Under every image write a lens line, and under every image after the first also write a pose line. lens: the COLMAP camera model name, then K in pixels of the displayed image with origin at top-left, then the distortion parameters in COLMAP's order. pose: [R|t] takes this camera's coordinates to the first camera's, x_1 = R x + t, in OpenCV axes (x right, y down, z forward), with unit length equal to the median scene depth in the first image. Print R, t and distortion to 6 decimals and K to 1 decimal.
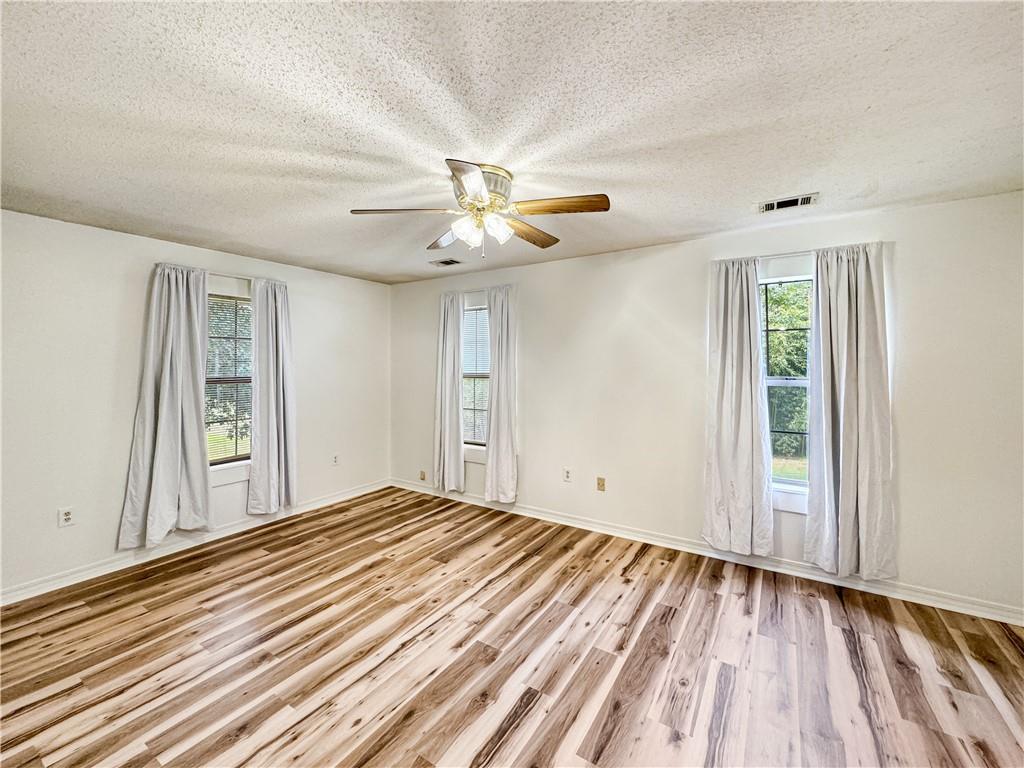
lens RADIAL K [[414.6, 0, 510.4], [0, 414.6, 358.5], [0, 0, 1]] dist [-0.004589, -0.000354]
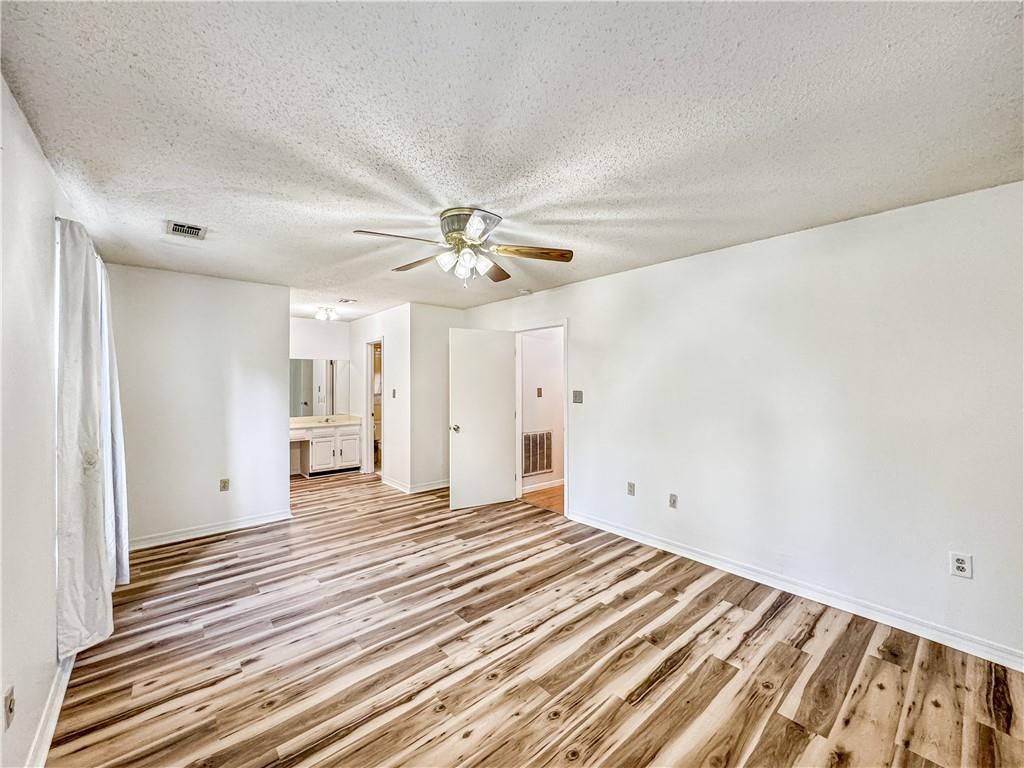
lens RADIAL K [[414.6, 0, 511.1], [0, 414.6, 386.6], [0, 0, 1]] dist [-0.004589, -0.000354]
pose [[-0.958100, -0.000338, 0.286434, -0.502441], [0.000220, 0.999998, 0.001916, 0.033021], [-0.286434, 0.001899, -0.958098, 1.996960]]
